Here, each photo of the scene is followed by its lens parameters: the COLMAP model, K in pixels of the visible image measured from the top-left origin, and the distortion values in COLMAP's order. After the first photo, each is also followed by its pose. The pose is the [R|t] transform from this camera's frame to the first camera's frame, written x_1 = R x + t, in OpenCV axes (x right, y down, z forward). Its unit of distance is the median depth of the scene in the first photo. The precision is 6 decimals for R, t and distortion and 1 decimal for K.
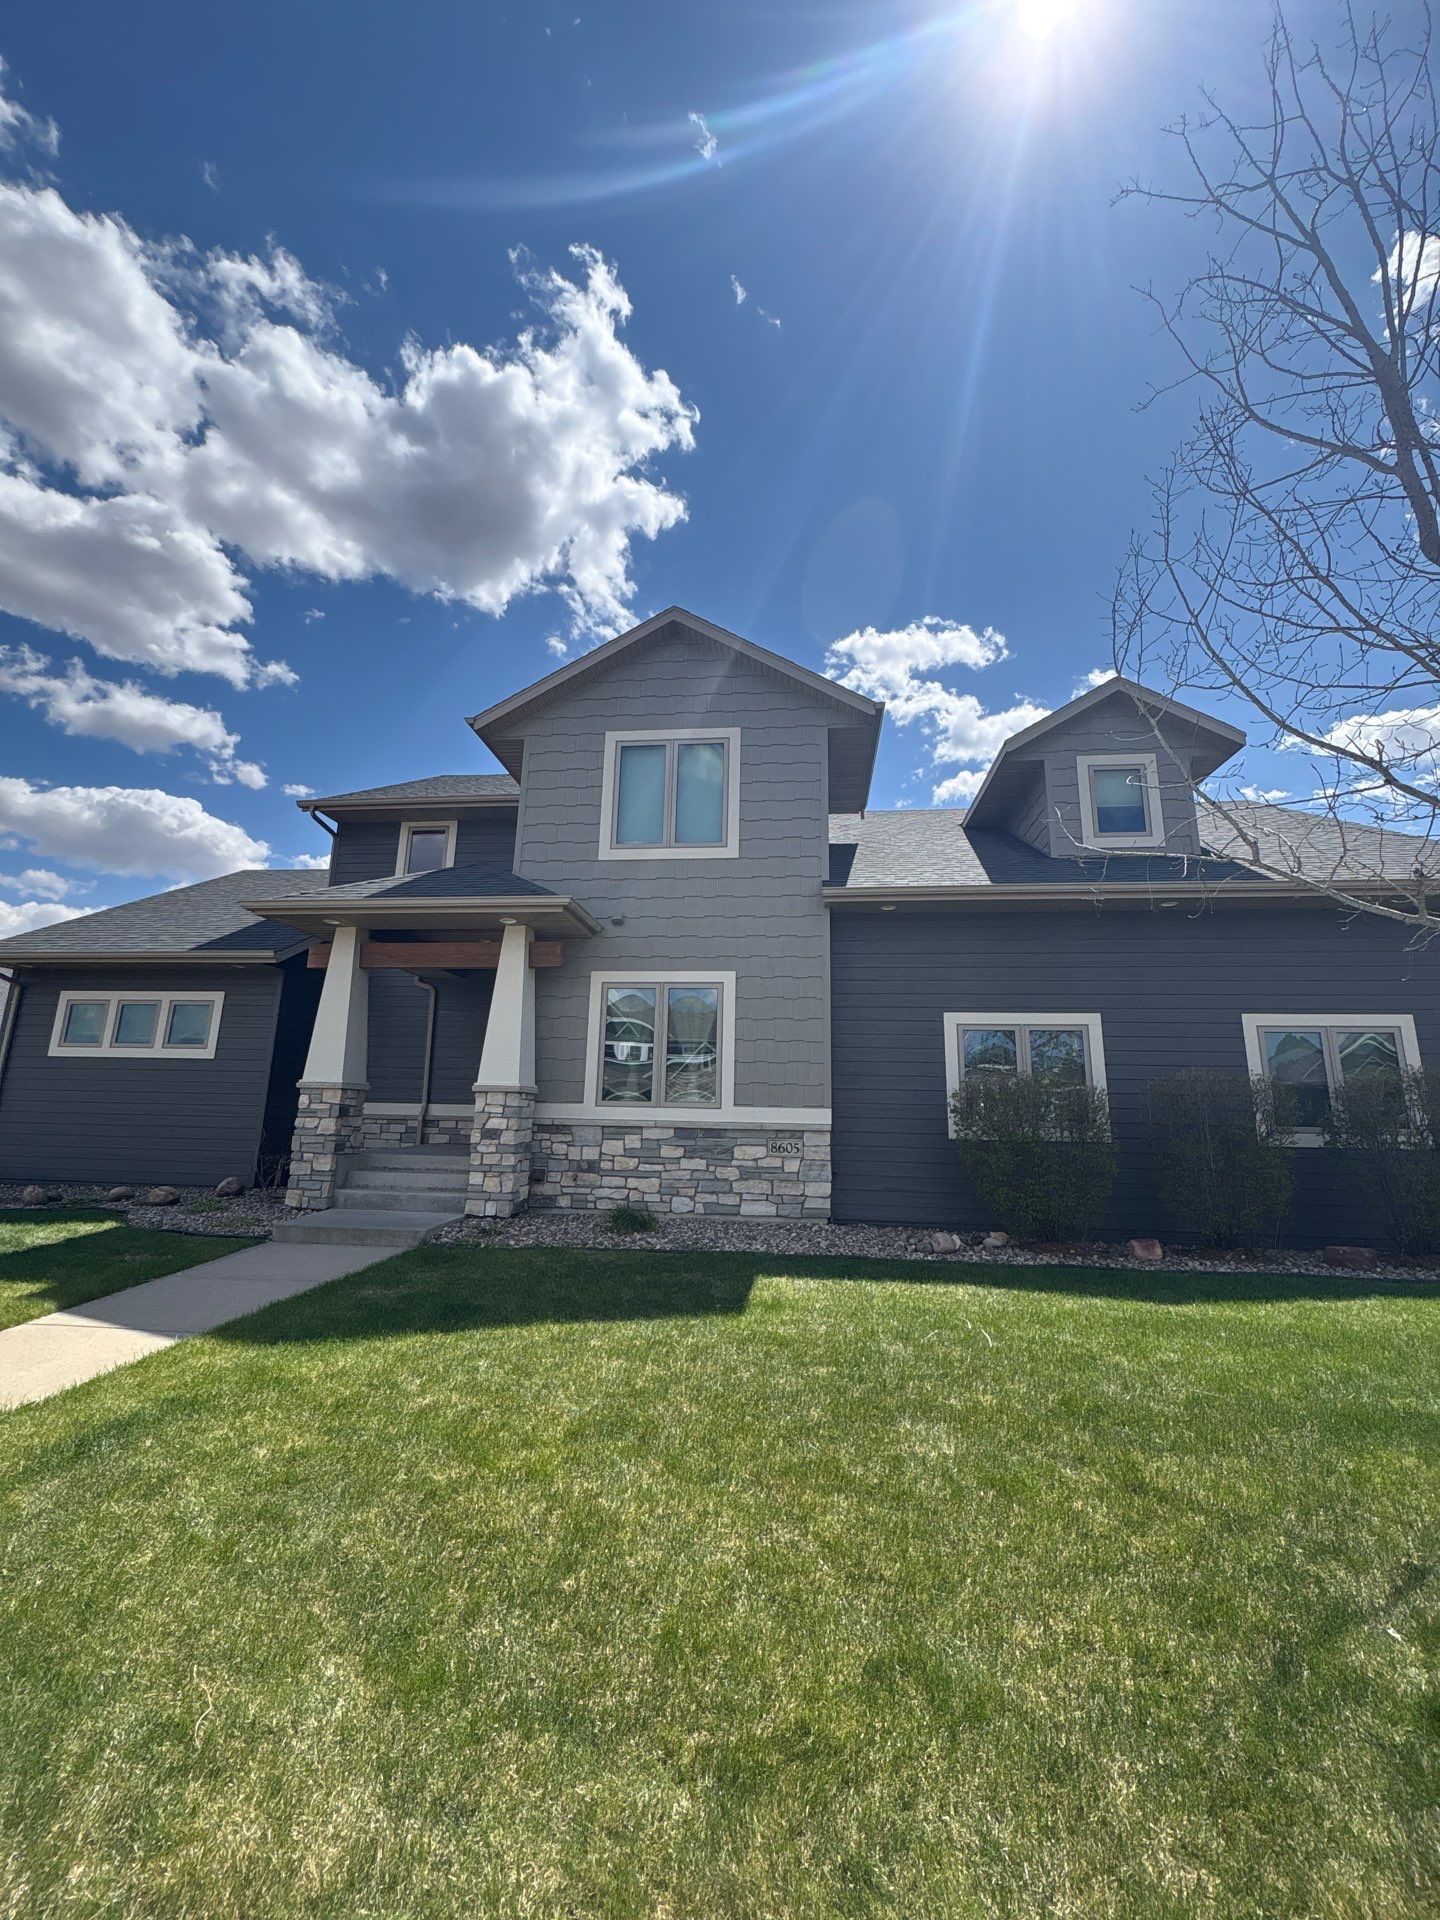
lens RADIAL K [[760.1, 0, 718.1], [0, 760.1, 963.5], [0, 0, 1]] dist [-0.001899, -0.000177]
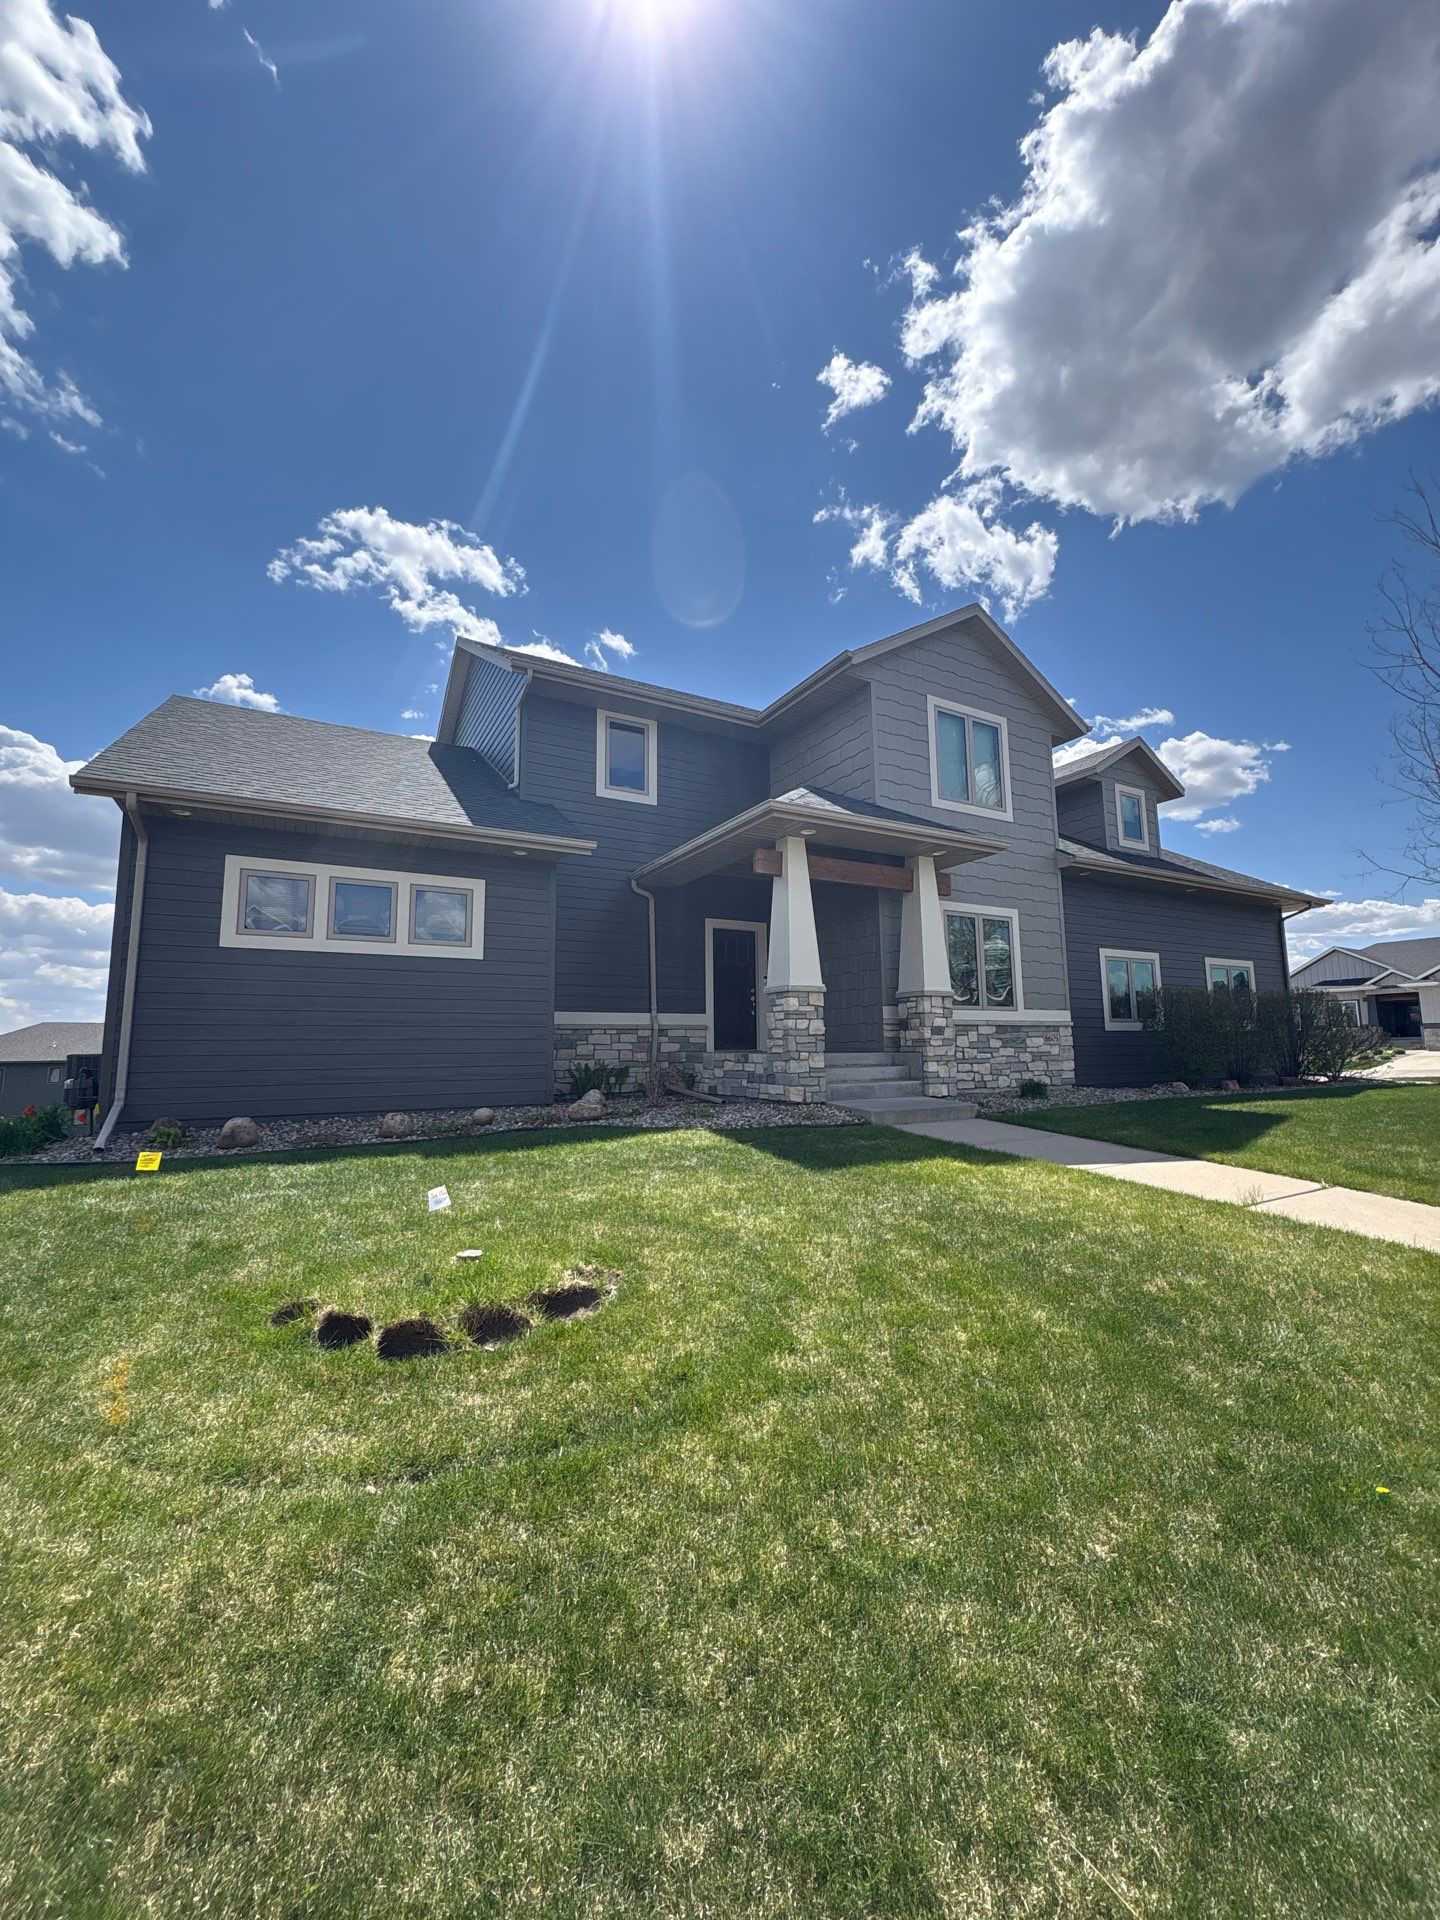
lens RADIAL K [[760.1, 0, 718.1], [0, 760.1, 963.5], [0, 0, 1]] dist [-0.001899, -0.000177]
pose [[0.815137, 0.035759, 0.578163, -1.213426], [-0.089890, 0.993811, 0.065267, 0.066927], [-0.572251, -0.105173, 0.813307, 0.216098]]
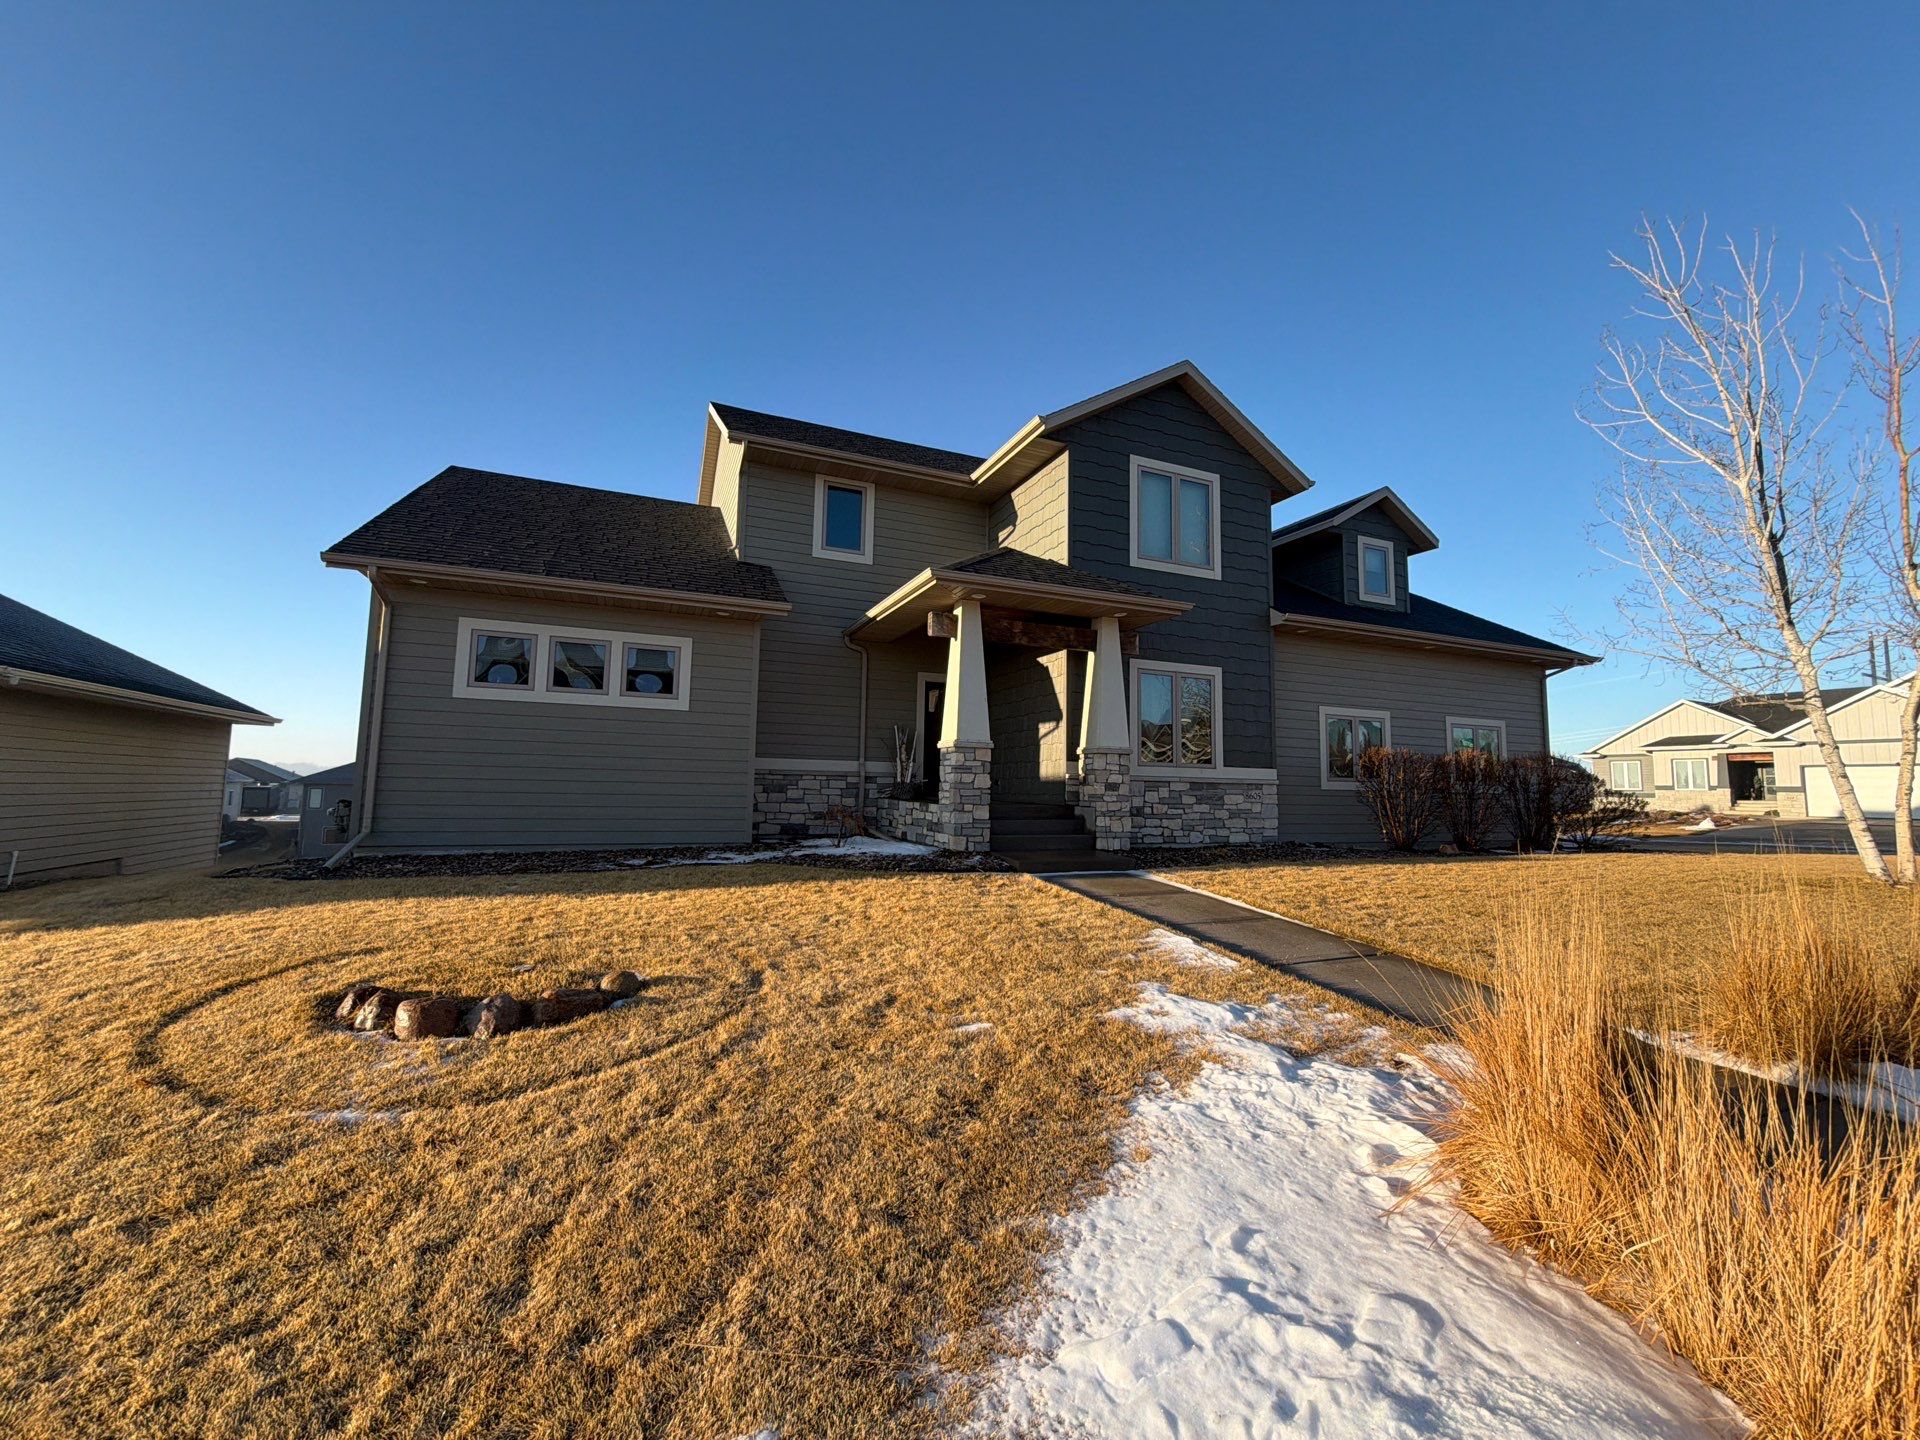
lens RADIAL K [[764.3, 0, 955.4], [0, 764.3, 723.7], [0, 0, 1]] dist [-0.002353, 0.000875]
pose [[0.873040, 0.036871, 0.486252, -1.076987], [-0.099654, 0.989584, 0.103886, 0.015289], [-0.477357, -0.139154, 0.867621, 0.042470]]
